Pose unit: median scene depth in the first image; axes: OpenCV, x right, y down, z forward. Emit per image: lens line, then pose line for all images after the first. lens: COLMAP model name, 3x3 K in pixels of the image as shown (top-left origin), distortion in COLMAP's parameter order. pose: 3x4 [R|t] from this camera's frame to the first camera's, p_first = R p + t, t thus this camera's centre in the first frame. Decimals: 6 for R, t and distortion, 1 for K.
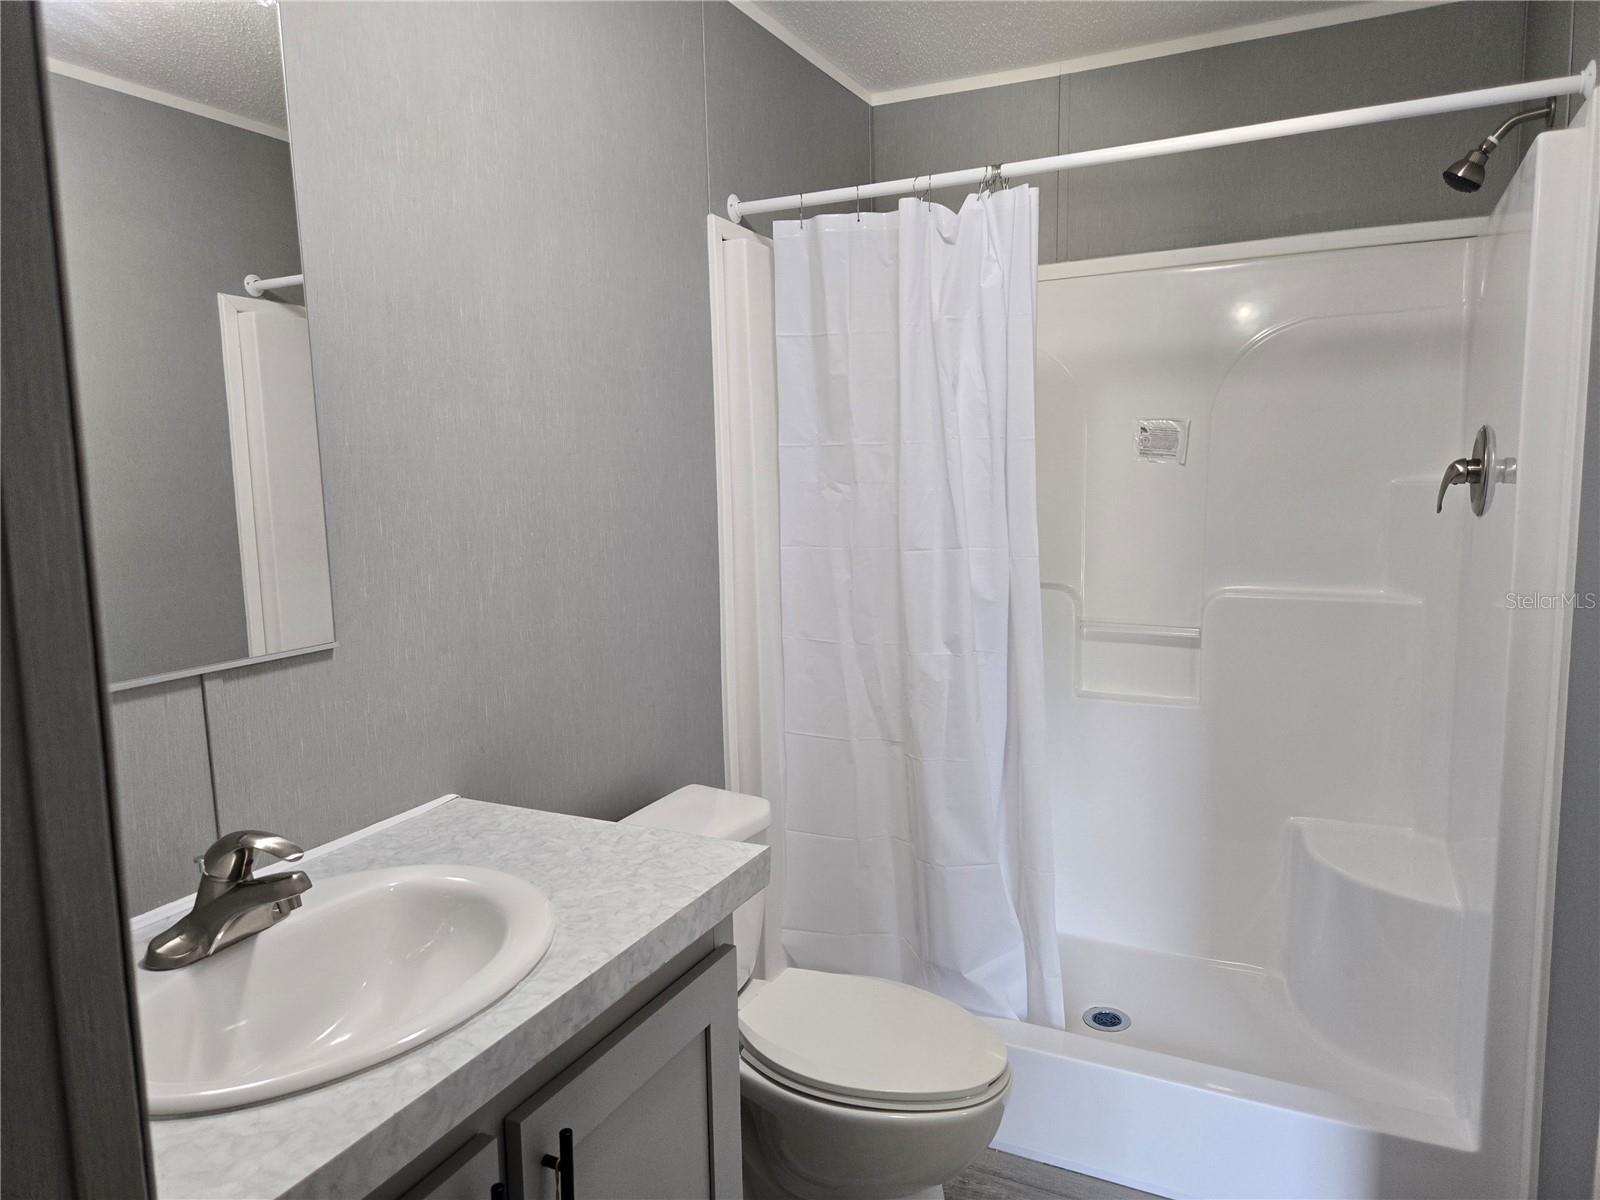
lens RADIAL K [[1061.0, 0, 797.0], [0, 1061.0, 599.4], [0, 0, 1]] dist [0.065357, -0.052439]
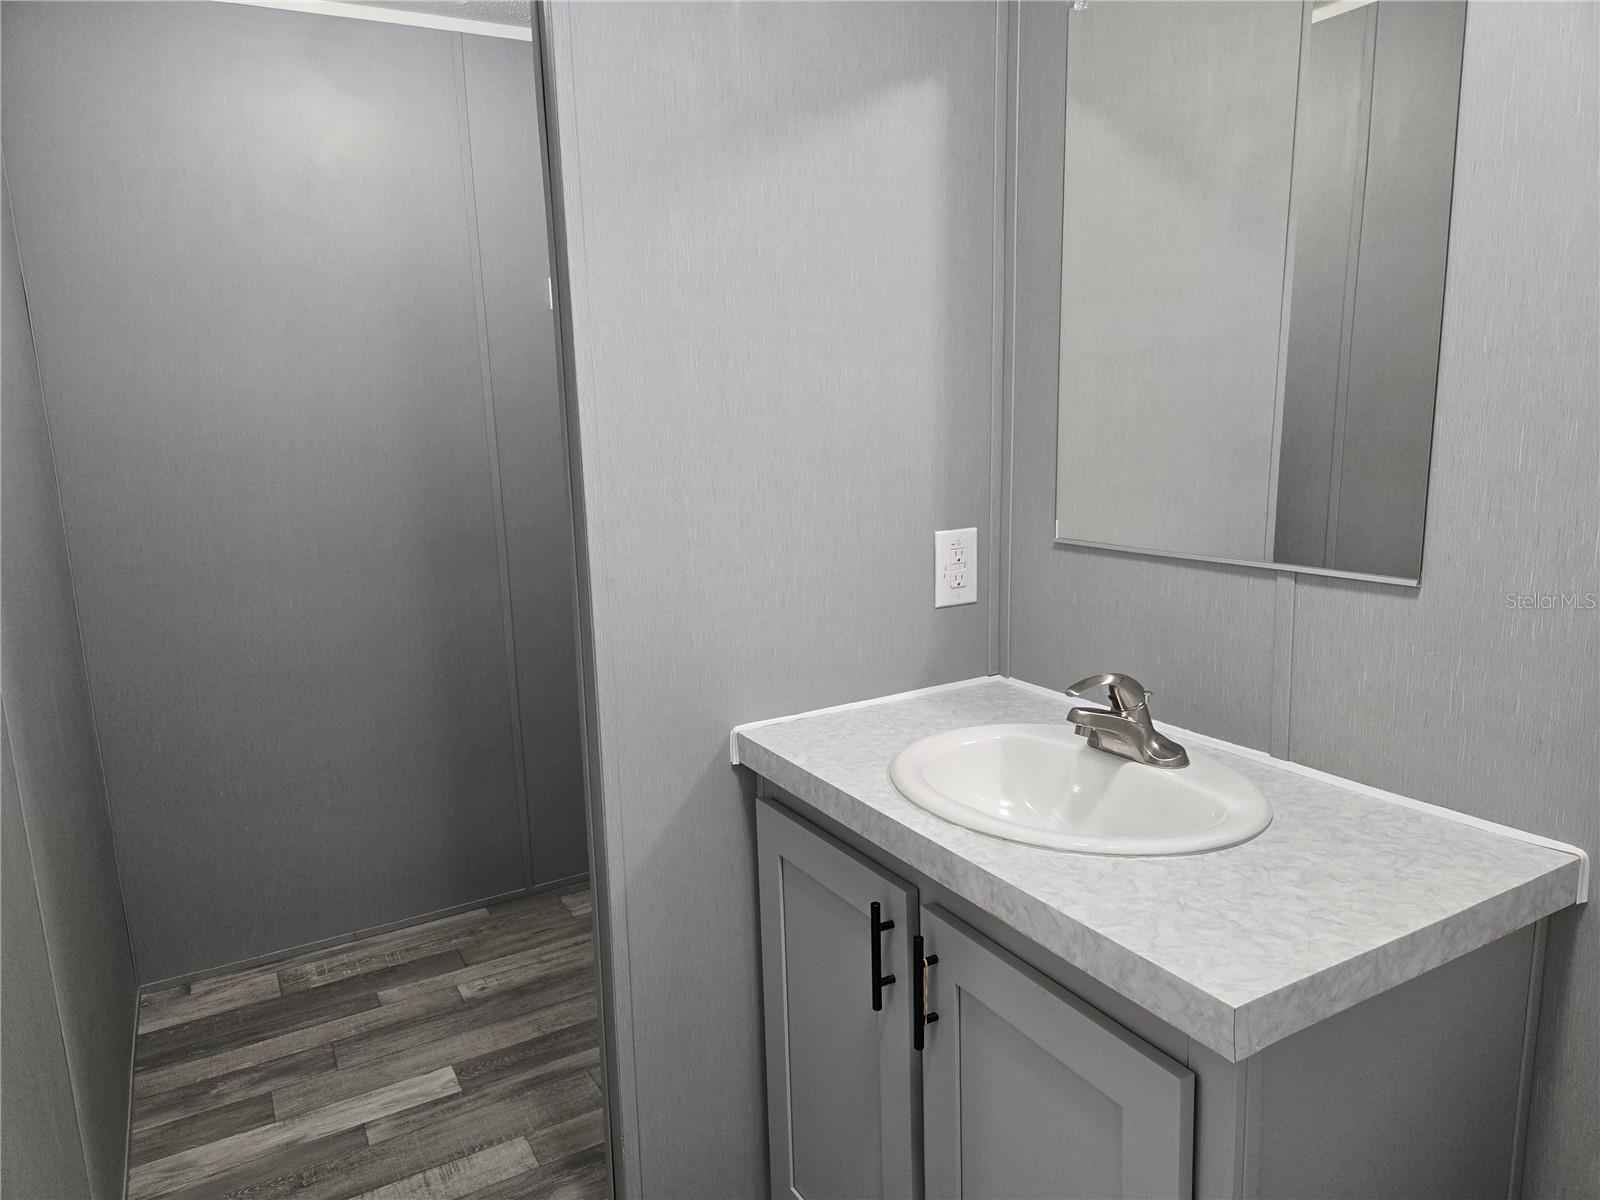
lens RADIAL K [[1061.0, 0, 801.8], [0, 1061.0, 603.2], [0, 0, 1]] dist [0.065357, -0.052439]
pose [[-0.551219, 0.192030, -0.811962, 0.694808], [-0.062491, 0.960919, 0.269683, -0.182837], [0.832017, 0.199395, -0.517677, 1.263456]]
